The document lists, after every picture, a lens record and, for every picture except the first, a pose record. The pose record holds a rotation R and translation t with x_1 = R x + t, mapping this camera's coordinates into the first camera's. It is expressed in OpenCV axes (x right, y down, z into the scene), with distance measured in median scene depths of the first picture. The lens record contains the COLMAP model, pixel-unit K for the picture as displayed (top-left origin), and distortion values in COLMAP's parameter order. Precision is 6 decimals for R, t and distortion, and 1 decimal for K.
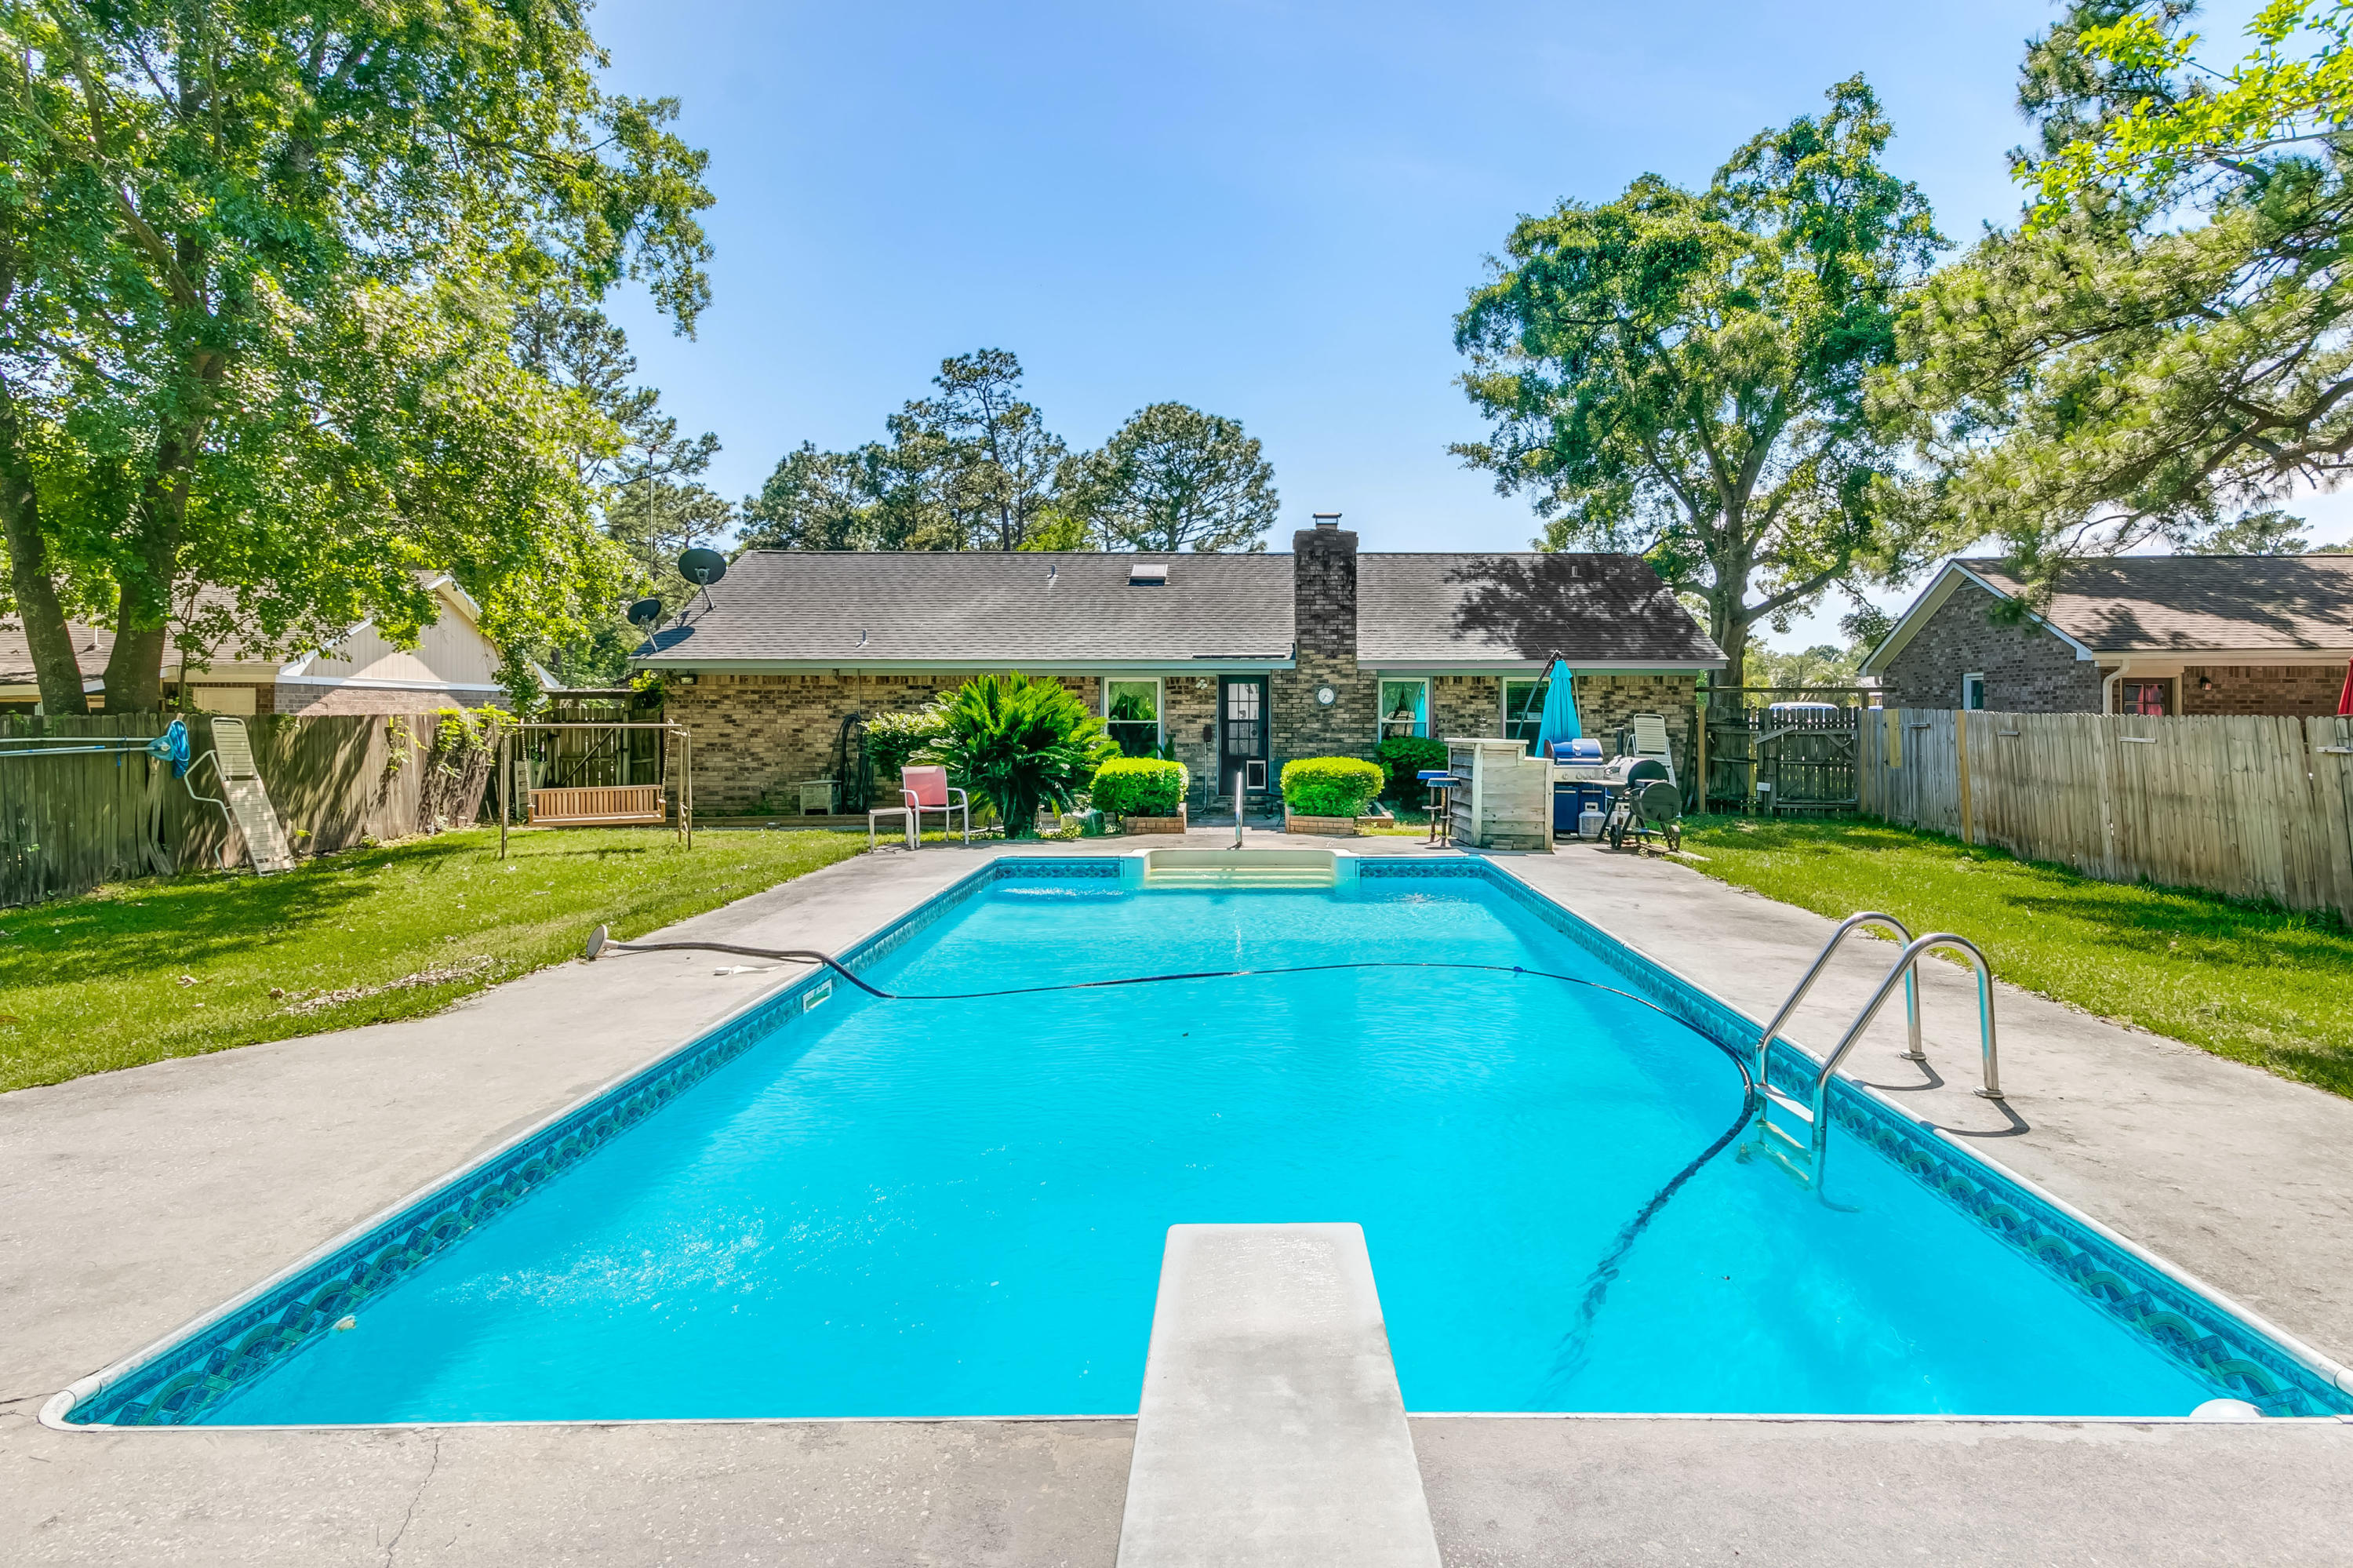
lens RADIAL K [[977.7, 0, 1229.2], [0, 977.7, 732.8], [0, 0, 1]] dist [0.000154, 0.000163]
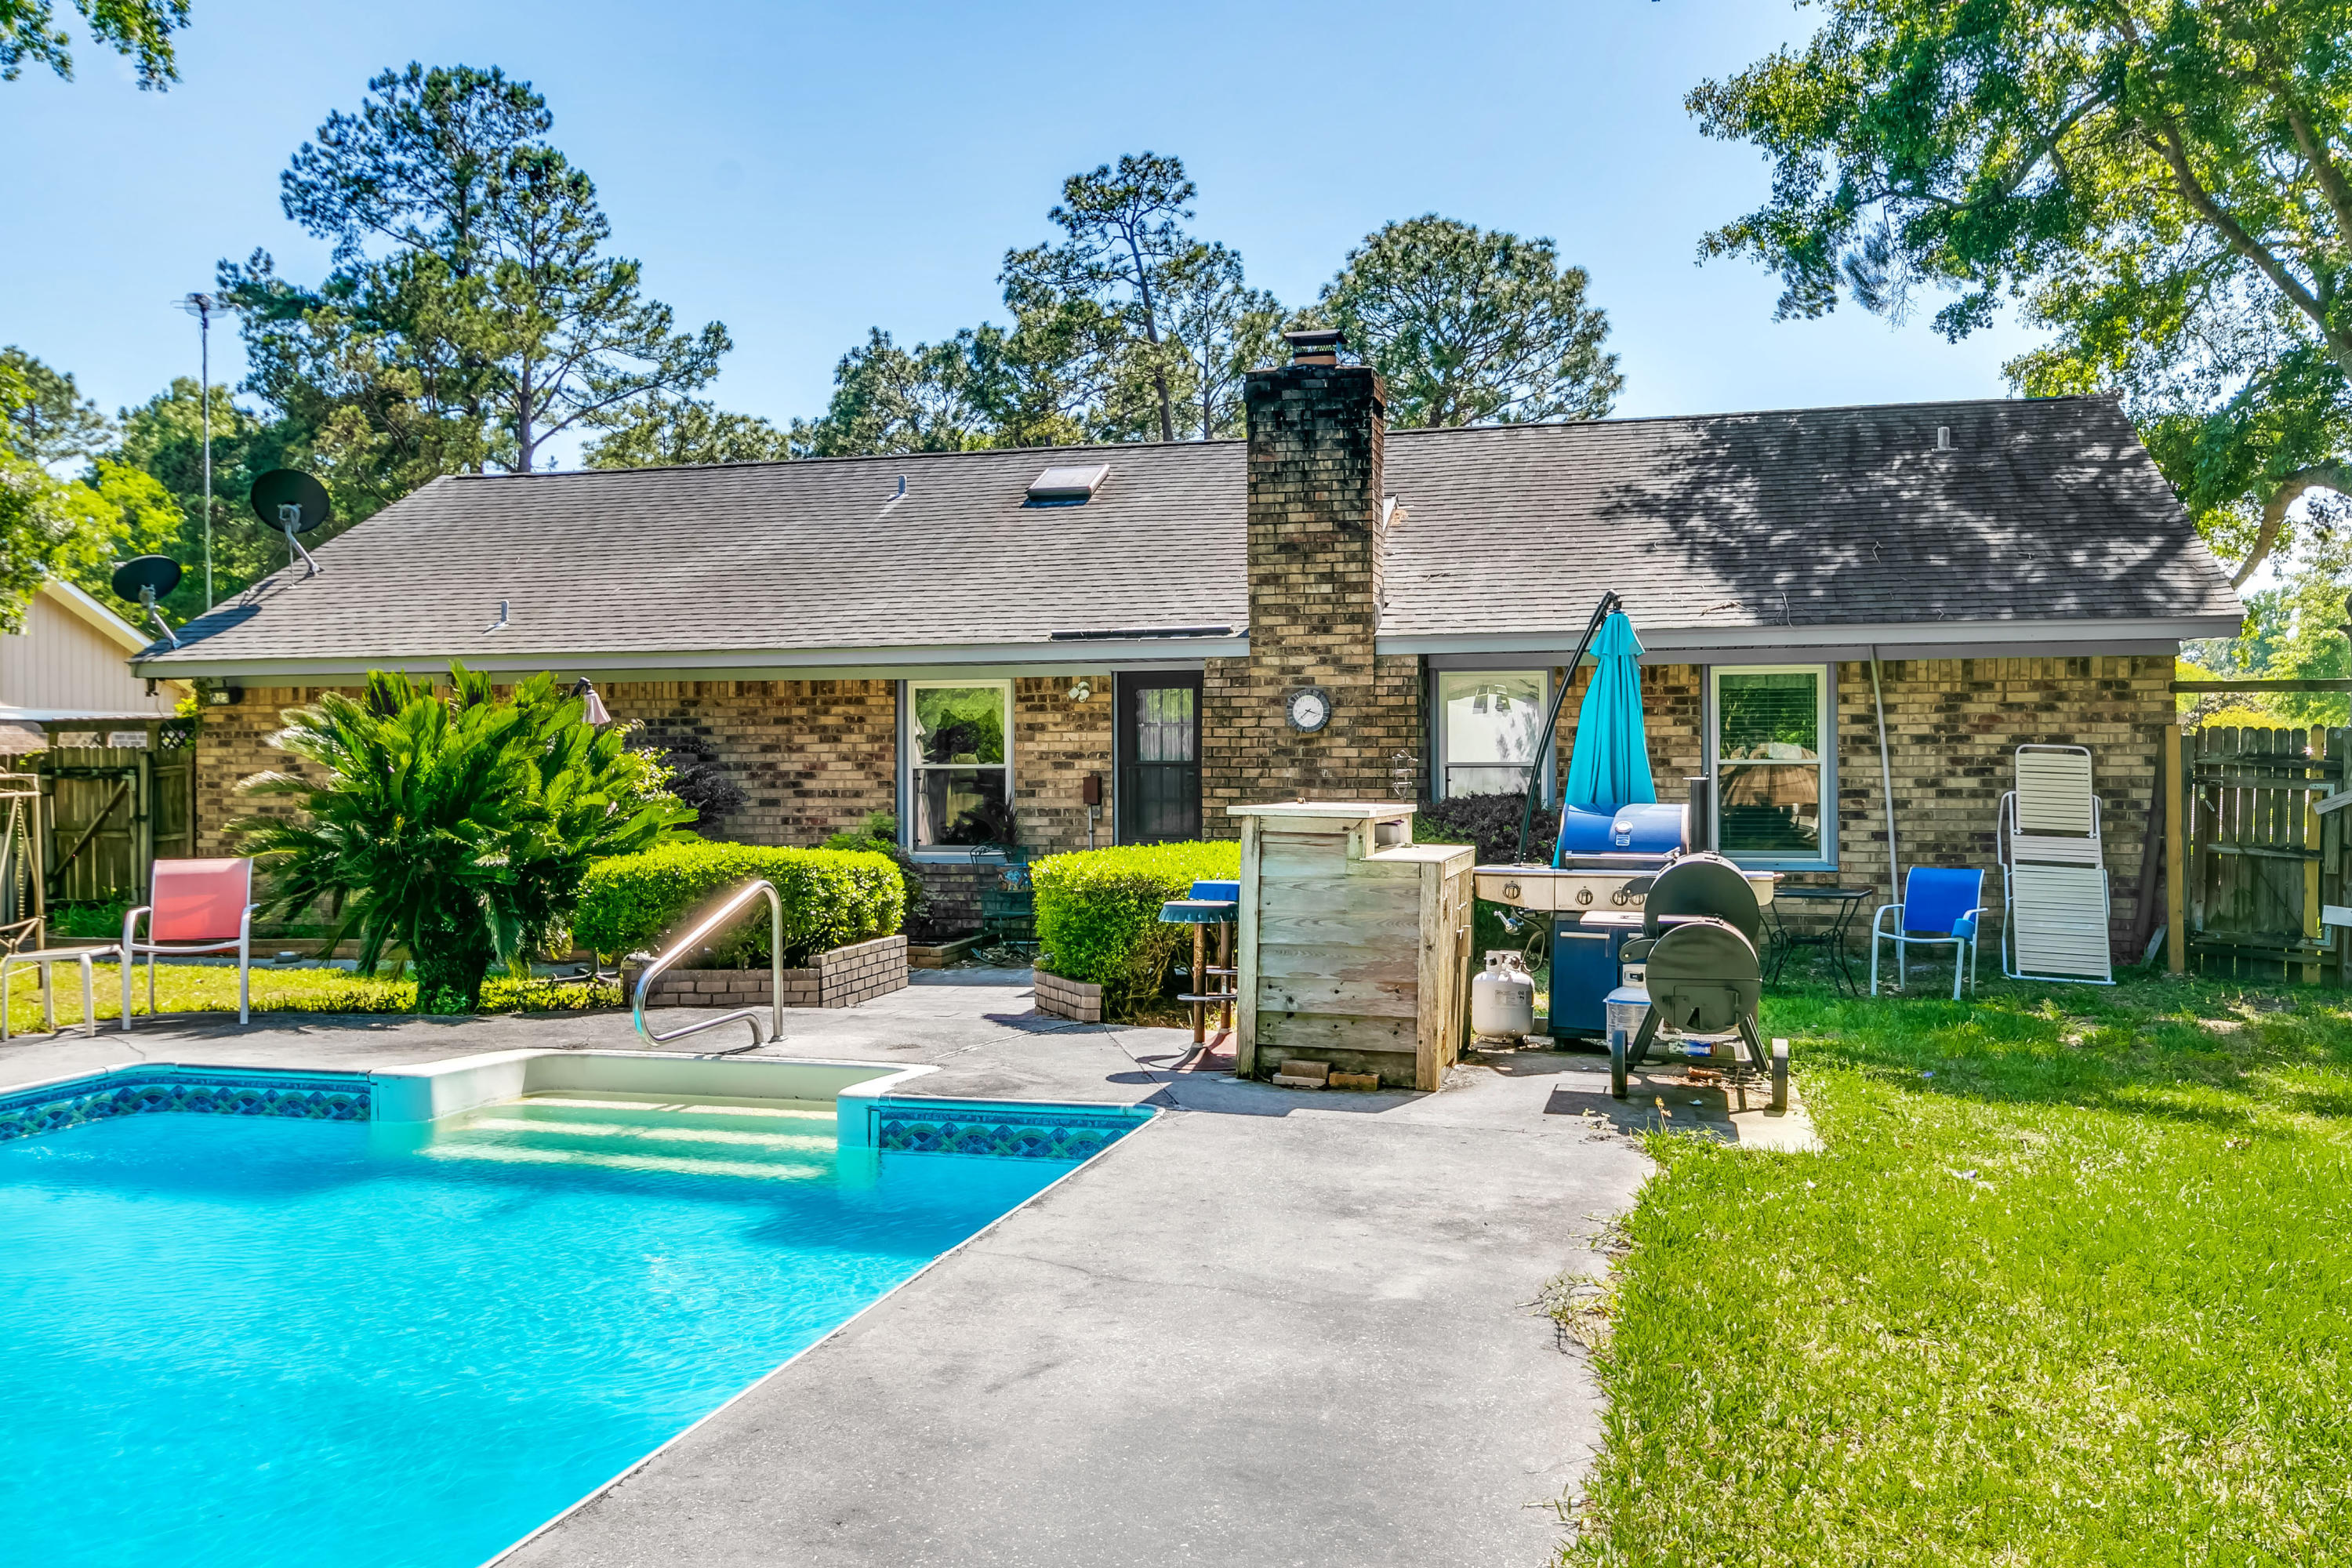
lens RADIAL K [[1642.7, 0, 1176.0], [0, 1642.7, 784.0], [0, 0, 1]] dist [0.002775, -0.001036]
pose [[0.973571, -0.001319, -0.228380, 0.210326], [0.001052, 0.999999, -0.001291, -0.000928], [0.228381, 0.001017, 0.973571, 0.189222]]
